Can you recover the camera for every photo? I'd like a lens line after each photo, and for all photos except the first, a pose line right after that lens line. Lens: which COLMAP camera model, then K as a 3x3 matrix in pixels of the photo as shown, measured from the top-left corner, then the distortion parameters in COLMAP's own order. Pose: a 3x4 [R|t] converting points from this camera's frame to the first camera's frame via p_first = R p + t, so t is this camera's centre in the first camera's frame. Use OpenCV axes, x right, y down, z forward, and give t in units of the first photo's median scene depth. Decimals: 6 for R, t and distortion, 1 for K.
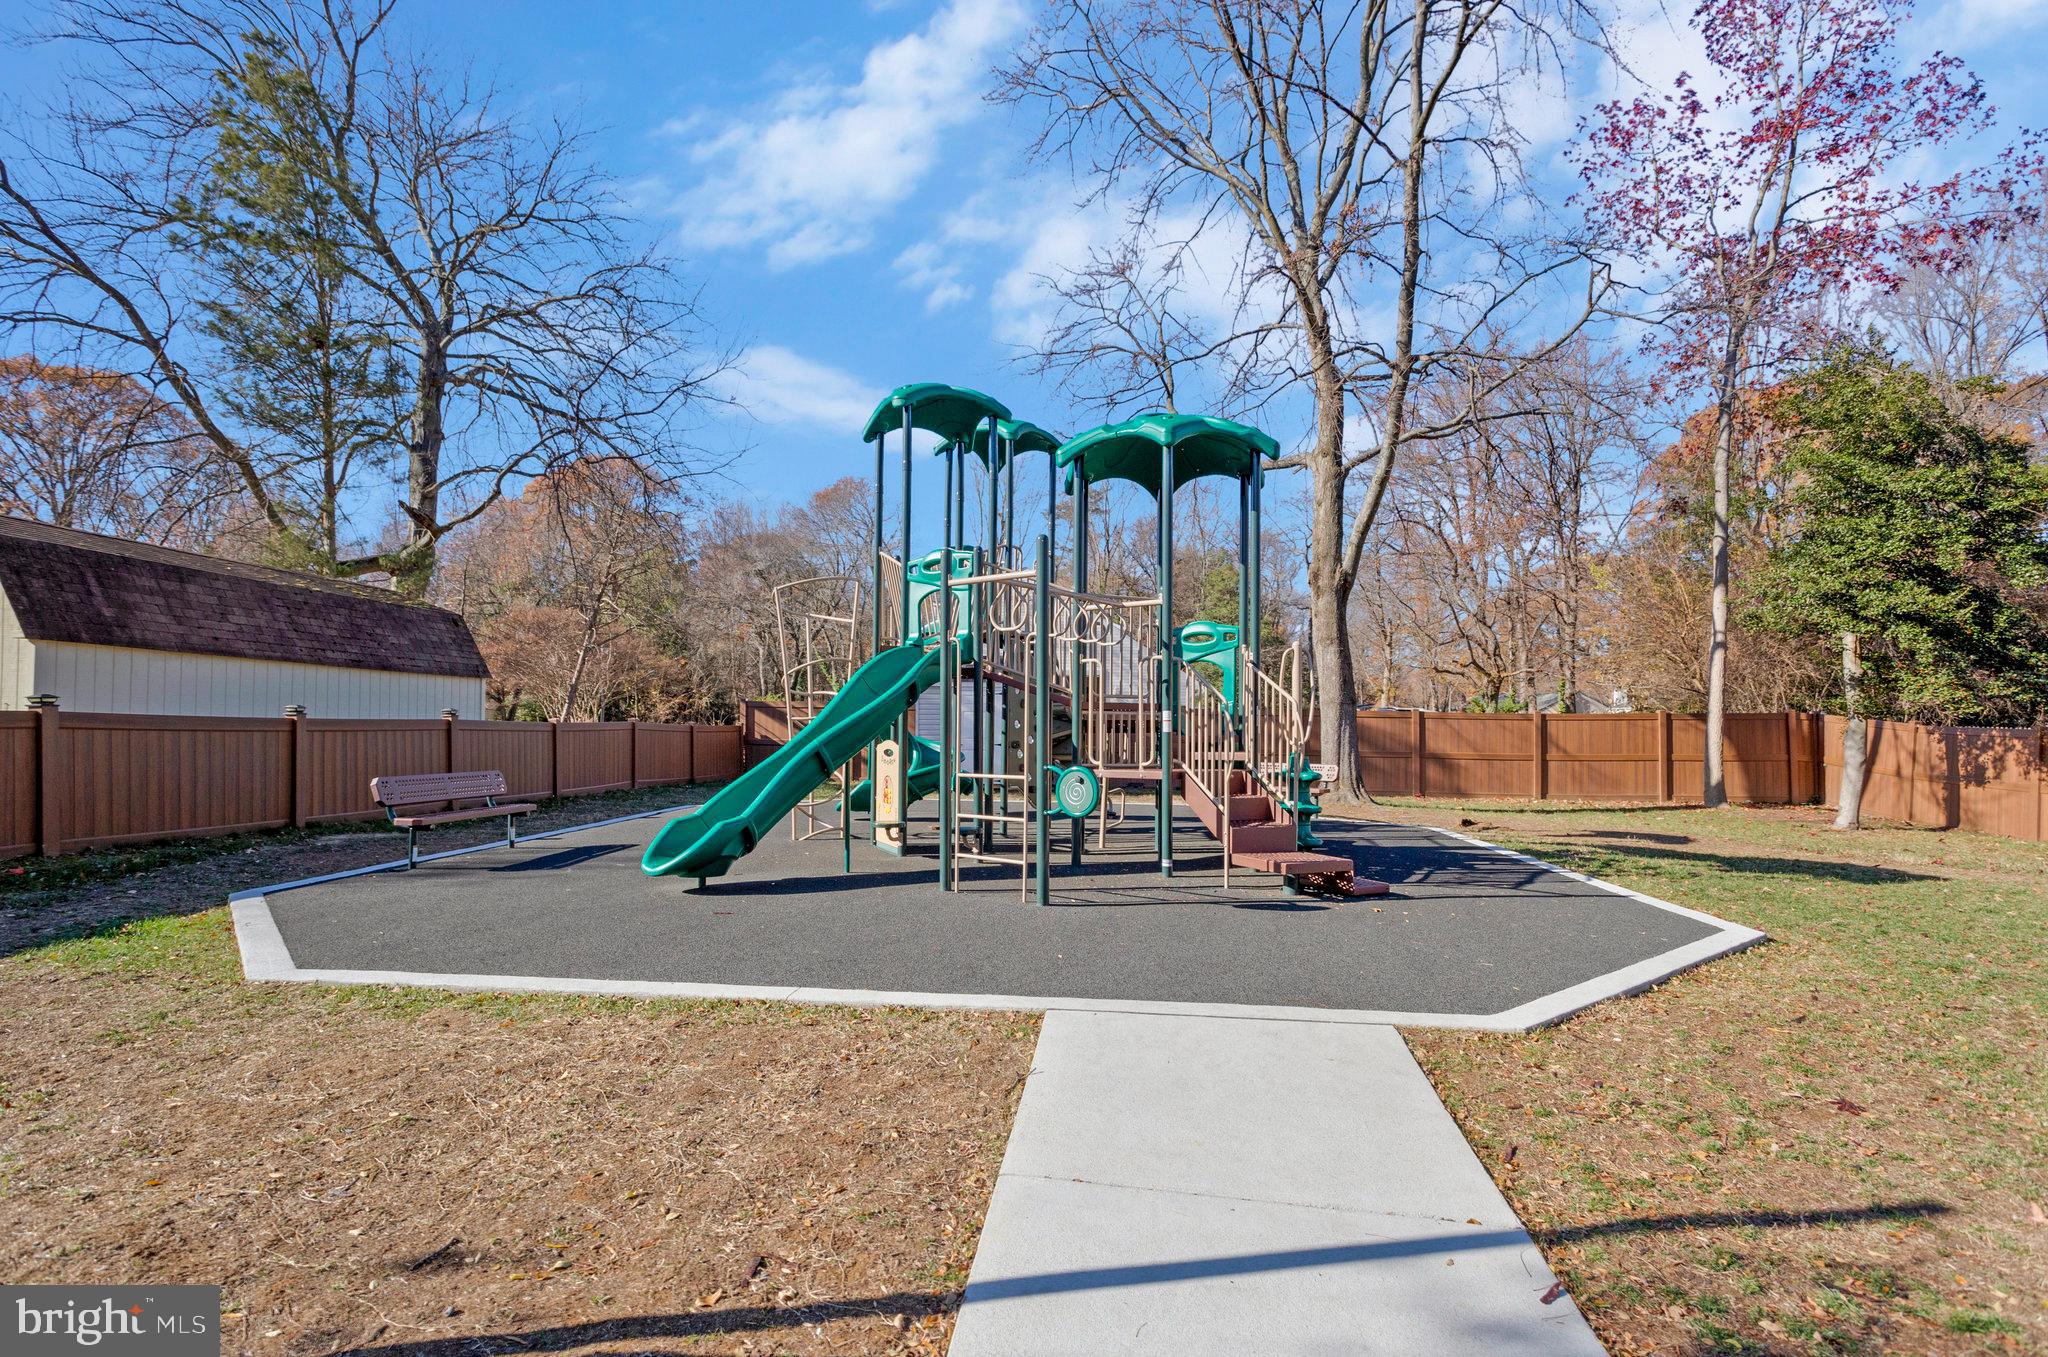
lens RADIAL K [[1023.8, 0, 1024.8], [0, 1023.8, 718.6], [0, 0, 1]] dist [0.004853, 0.000929]
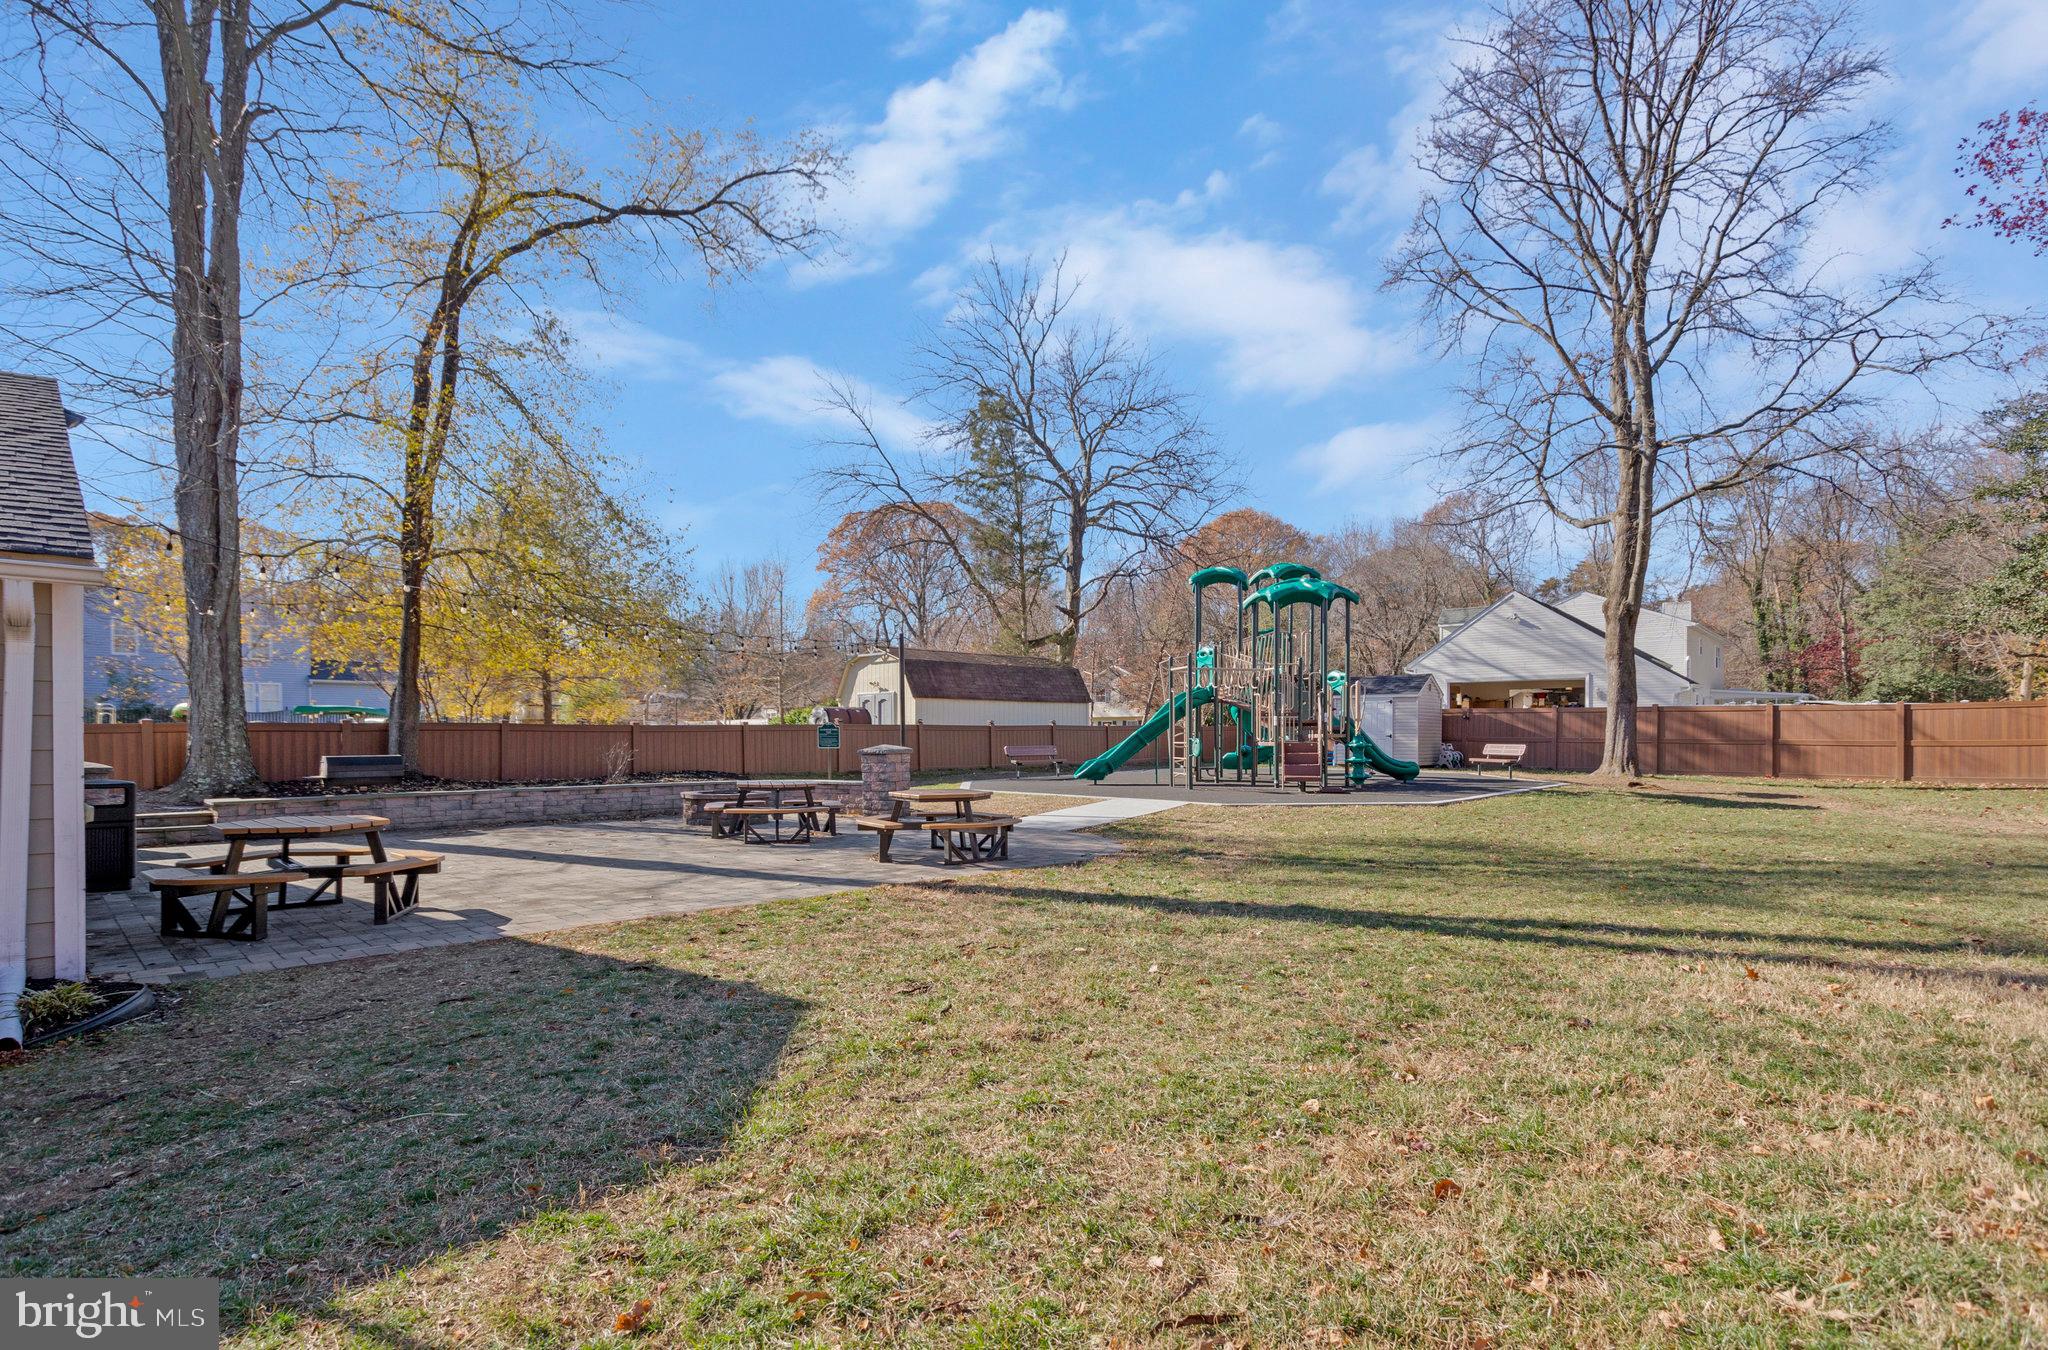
lens RADIAL K [[1023.8, 0, 1024.8], [0, 1023.8, 715.1], [0, 0, 1]] dist [0.004853, 0.000929]
pose [[0.795319, -0.022083, -0.605789, 0.421228], [0.017898, 0.999756, -0.012947, 0.003724], [0.605927, -0.000546, 0.795520, -0.455546]]
